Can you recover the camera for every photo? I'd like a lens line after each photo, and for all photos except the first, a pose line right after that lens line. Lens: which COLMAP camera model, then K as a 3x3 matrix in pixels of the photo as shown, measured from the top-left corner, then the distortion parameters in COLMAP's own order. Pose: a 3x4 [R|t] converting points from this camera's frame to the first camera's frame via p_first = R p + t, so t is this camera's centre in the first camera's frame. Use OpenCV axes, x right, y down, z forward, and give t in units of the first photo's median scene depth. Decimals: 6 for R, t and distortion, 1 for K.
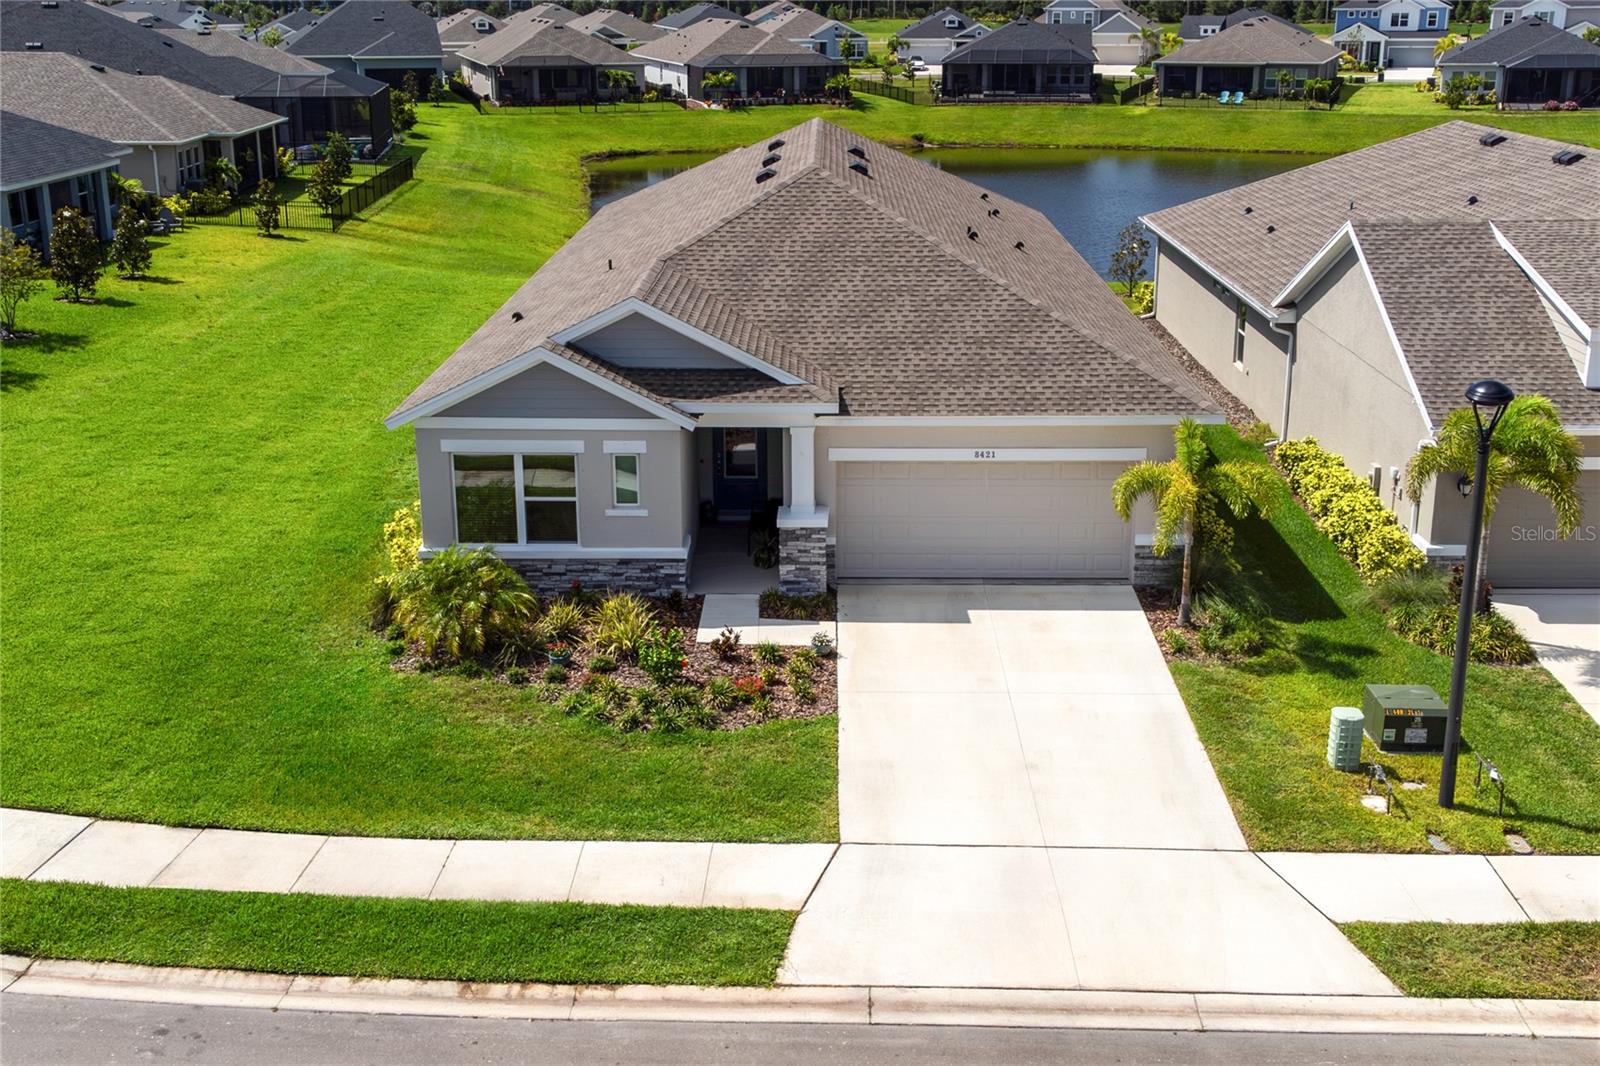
lens RADIAL K [[1701.9, 0, 810.5], [0, 1701.9, 508.7], [0, 0, 1]] dist [0.044788, -0.000382]
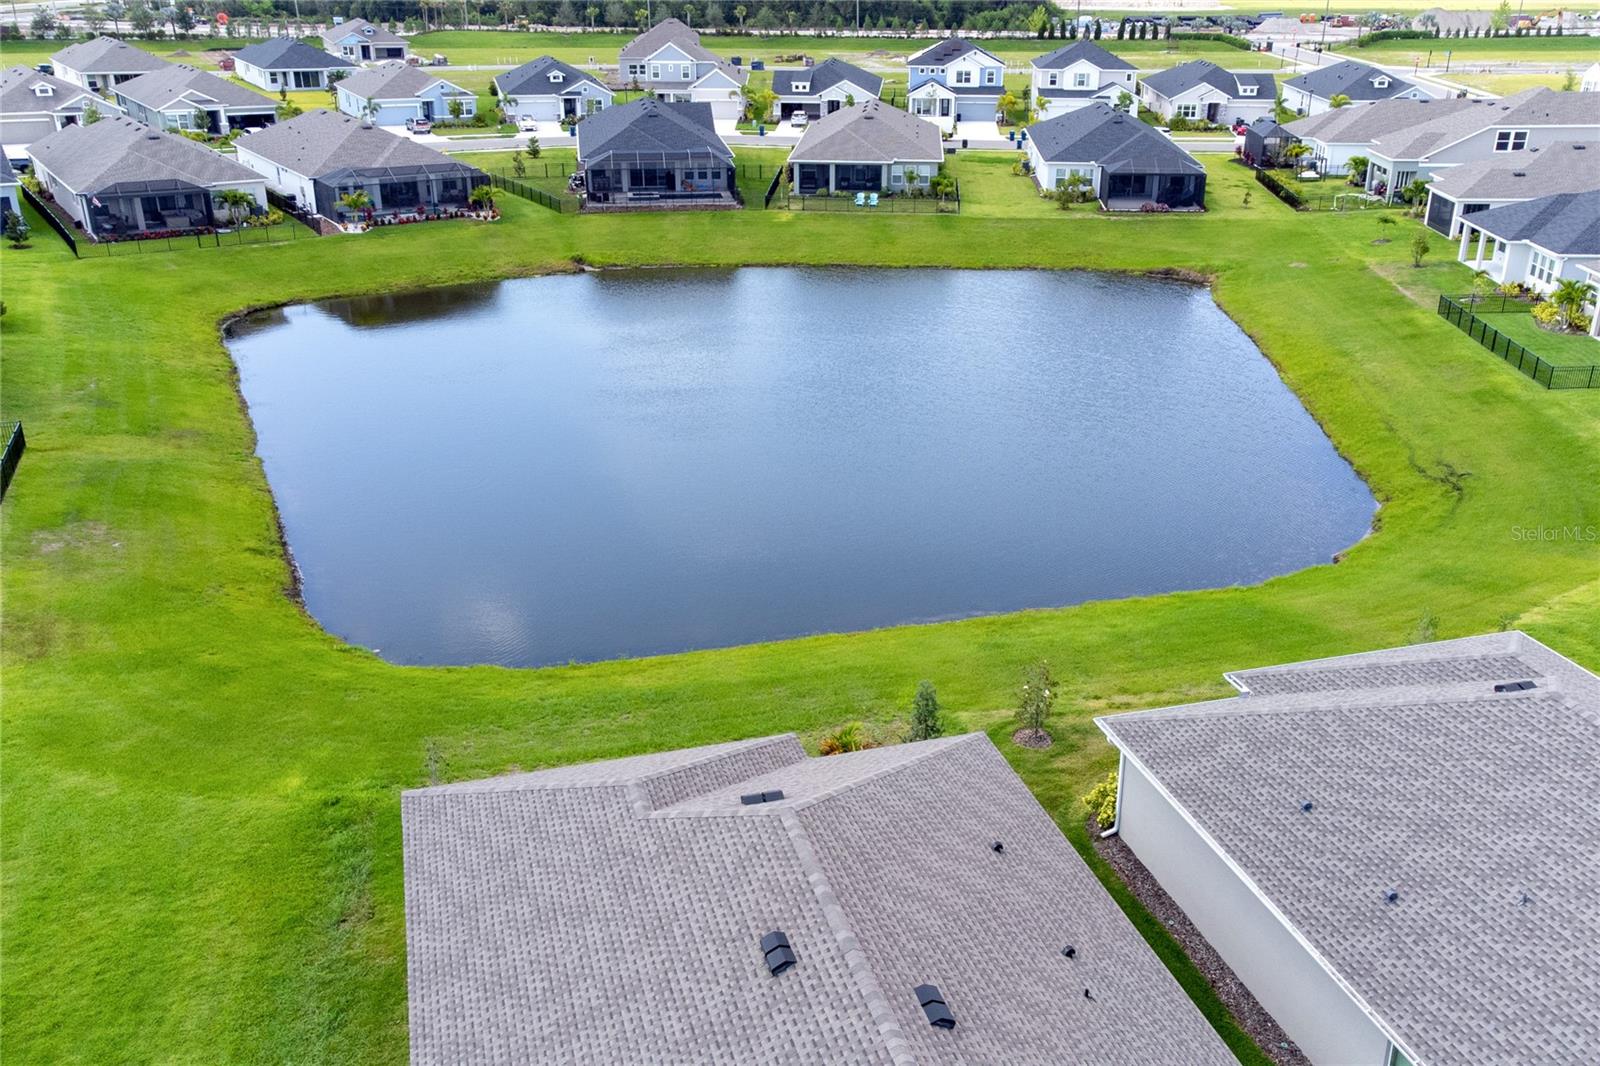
lens RADIAL K [[1412.7, 0, 835.0], [0, 1412.7, 566.3], [0, 0, 1]] dist [0.001012, 0.095638]
pose [[0.953980, -0.112459, 0.277983, -0.196940], [0.078914, 0.988489, 0.129078, -0.644374], [-0.289300, -0.101201, 0.951874, 0.765288]]
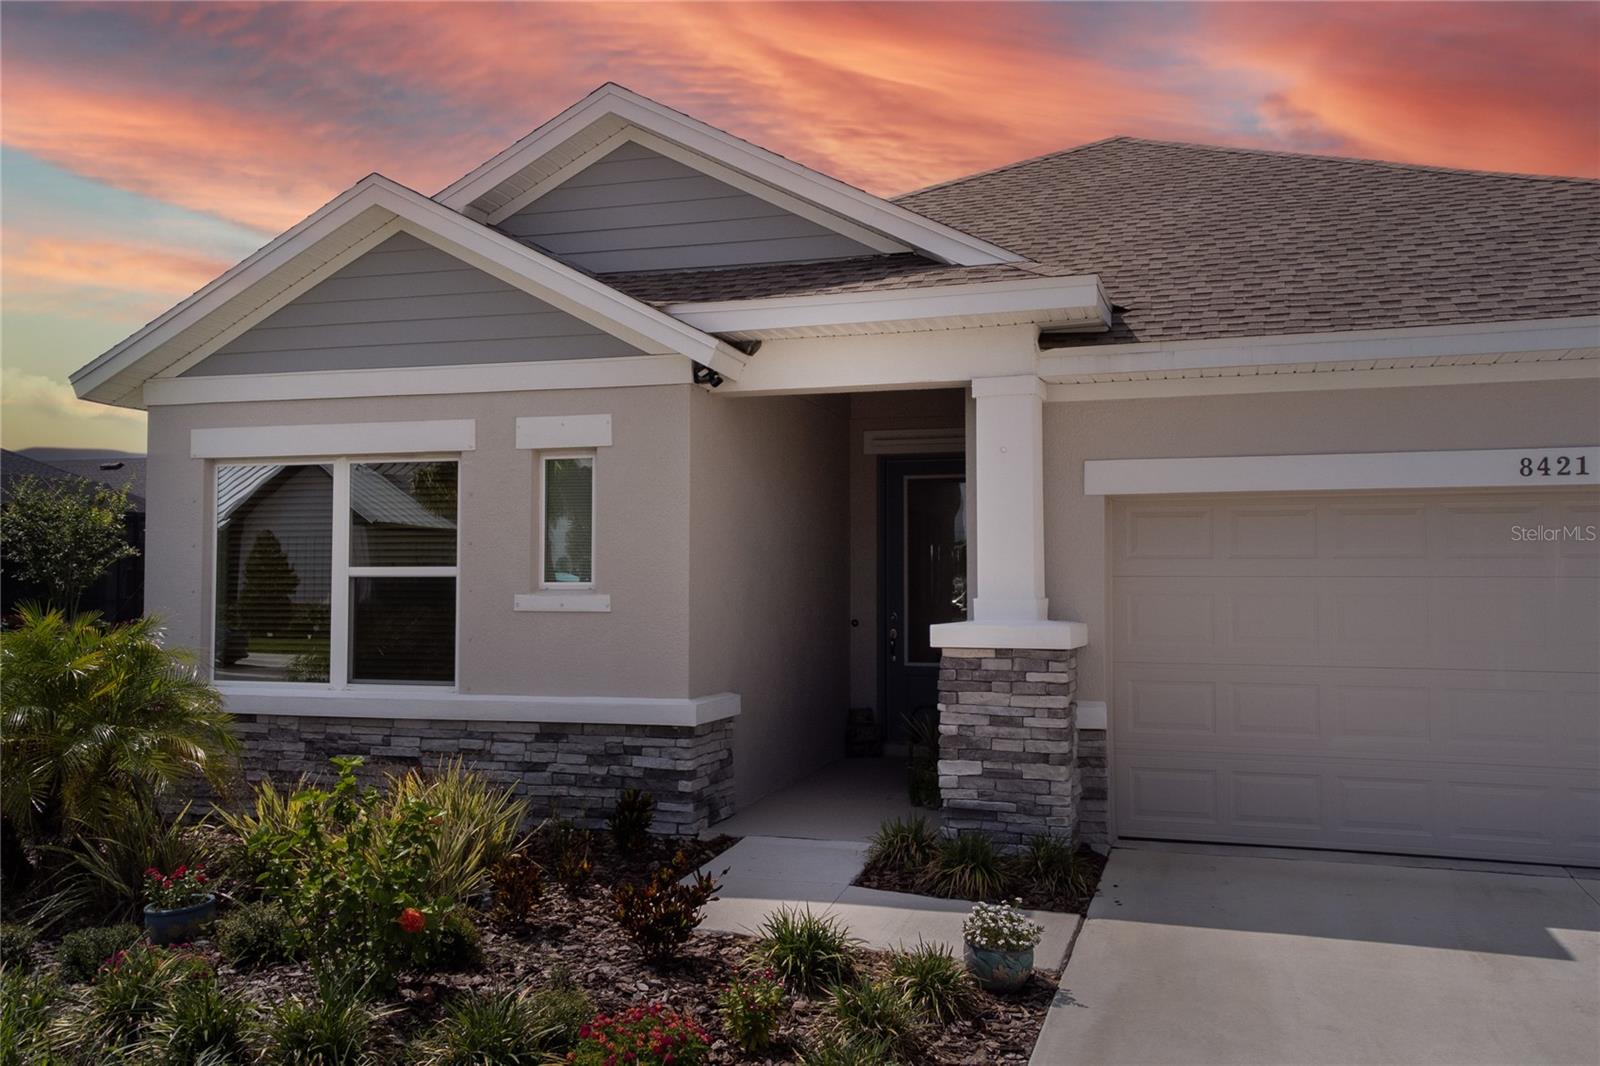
lens RADIAL K [[1420.4, 0, 774.3], [0, 1420.4, 524.2], [0, 0, 1]] dist [0.046198, 0.001201]
pose [[0.952895, -0.008767, -0.303173, 0.041501], [-0.093441, 0.942477, -0.320945, 0.087973], [0.288548, 0.334156, 0.897262, 0.712392]]
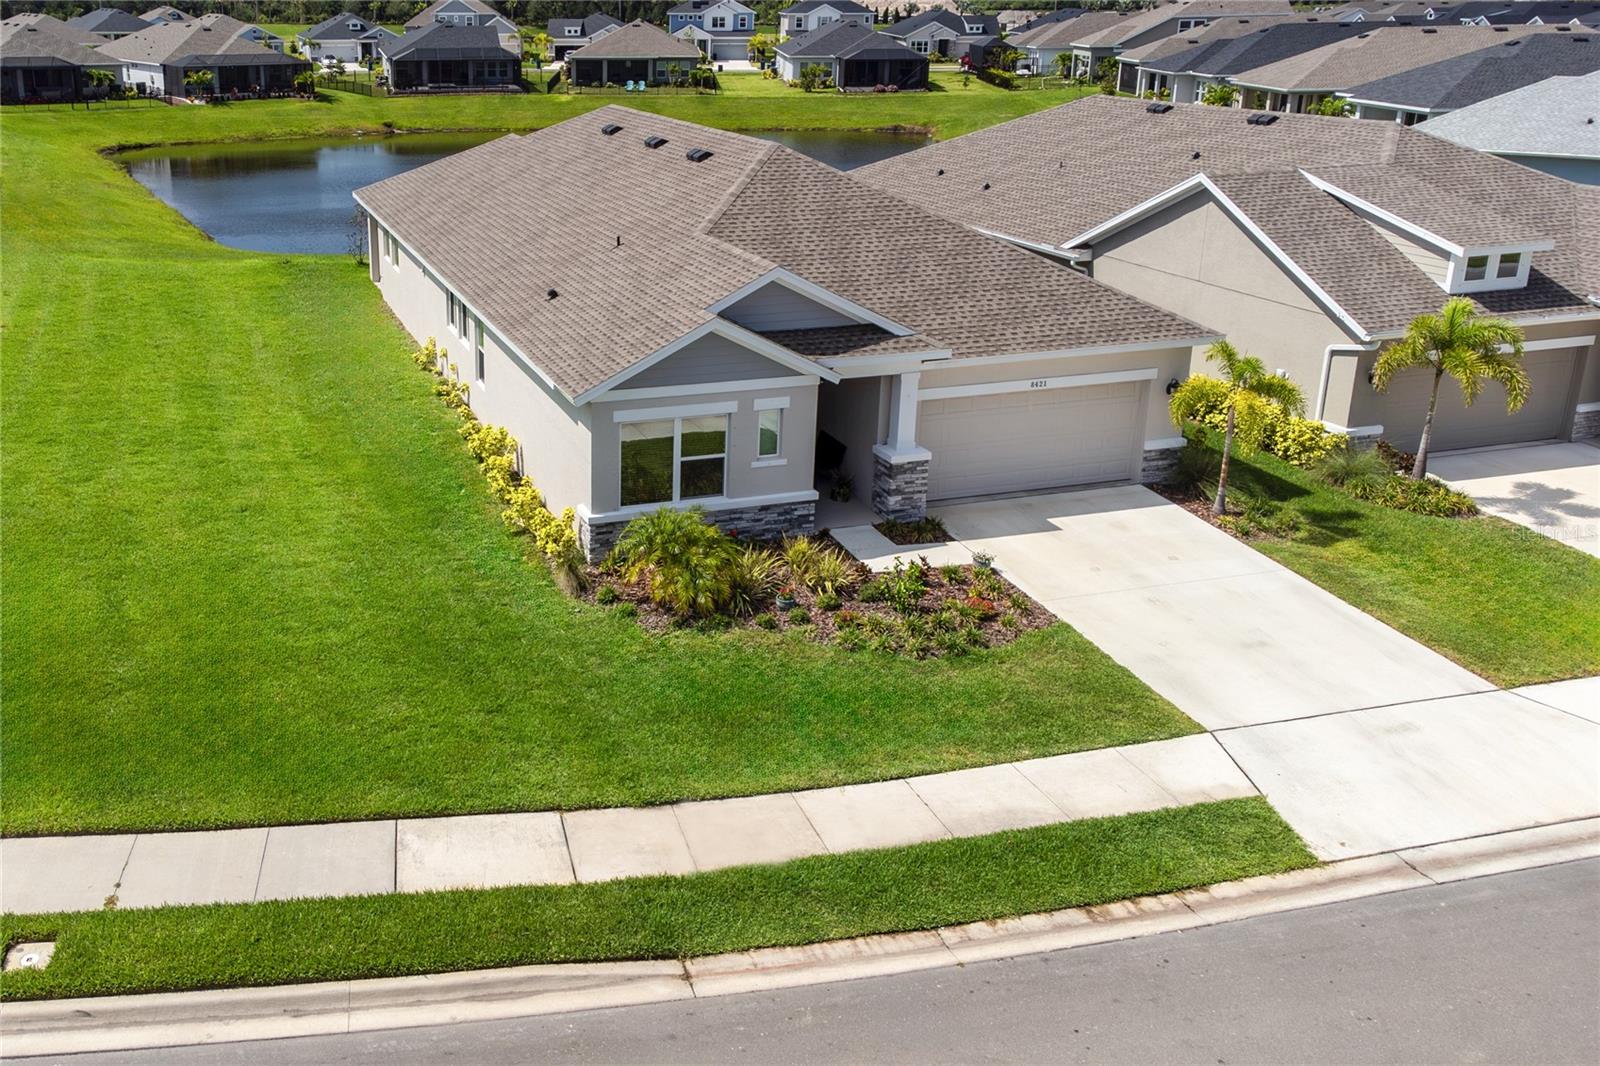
lens RADIAL K [[1440.9, 0, 589.9], [0, 1440.9, 436.6], [0, 0, 1]] dist [0.040735, 0.015743]
pose [[0.954842, -0.089858, 0.283199, -0.483070], [0.090164, 0.995855, 0.011981, -0.036577], [-0.283102, 0.014094, 0.958986, 0.140443]]
